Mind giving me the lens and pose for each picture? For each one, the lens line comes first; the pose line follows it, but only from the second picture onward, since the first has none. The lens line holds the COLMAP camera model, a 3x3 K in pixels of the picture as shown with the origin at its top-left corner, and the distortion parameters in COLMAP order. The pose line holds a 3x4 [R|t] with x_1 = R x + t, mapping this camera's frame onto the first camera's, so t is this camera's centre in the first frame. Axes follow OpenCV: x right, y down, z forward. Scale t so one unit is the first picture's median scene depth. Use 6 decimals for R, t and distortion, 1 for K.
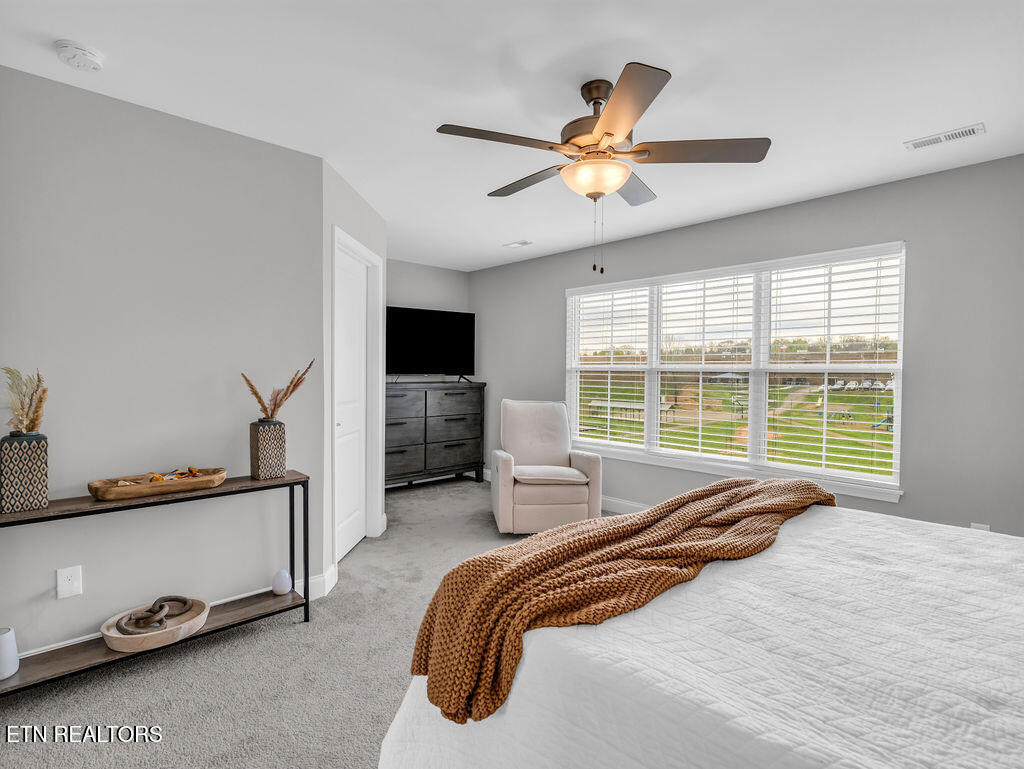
lens RADIAL K [[526.4, 0, 544.5], [0, 526.4, 383.5], [0, 0, 1]] dist [-0.006777, 0.003695]
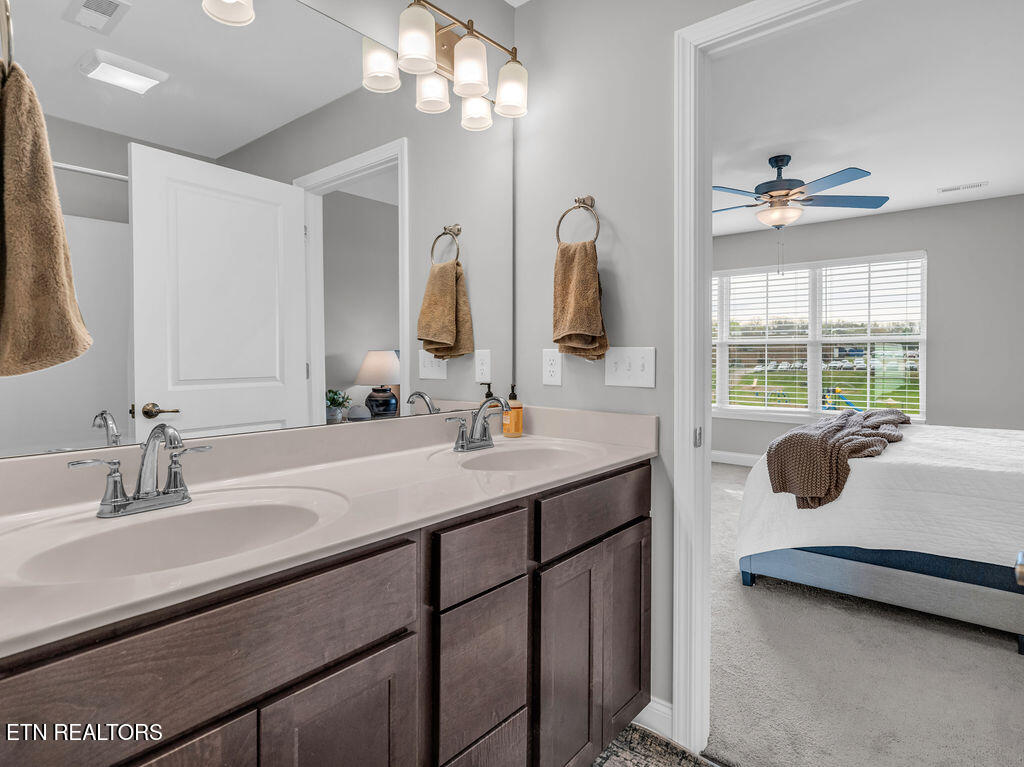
lens RADIAL K [[587.4, 0, 502.1], [0, 587.4, 362.6], [0, 0, 1]] dist [-0.003778, -0.000124]
pose [[0.992125, -0.010393, 0.124818, -0.568754], [0.012317, 0.999817, -0.014650, 0.039106], [-0.124643, 0.016072, 0.992071, -0.379442]]
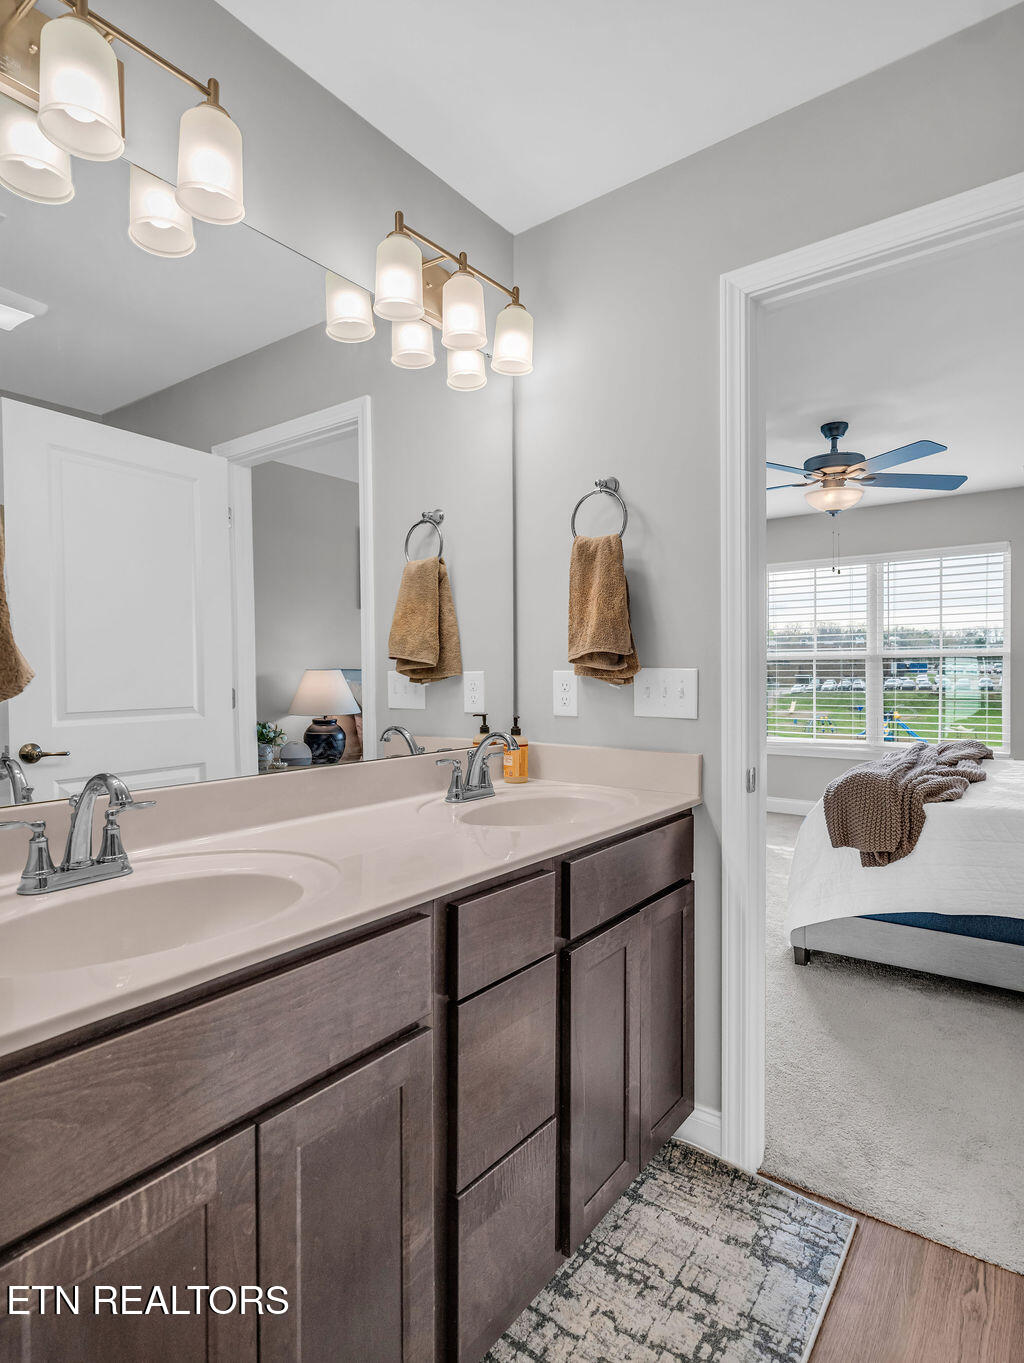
lens RADIAL K [[778.2, 0, 510.1], [0, 778.2, 683.5], [0, 0, 1]] dist [-0.005624, -0.000437]
pose [[0.982611, -0.016028, 0.184981, -0.603334], [0.018406, 0.999768, -0.011146, 0.033715], [-0.184760, 0.014357, 0.982679, -0.399010]]
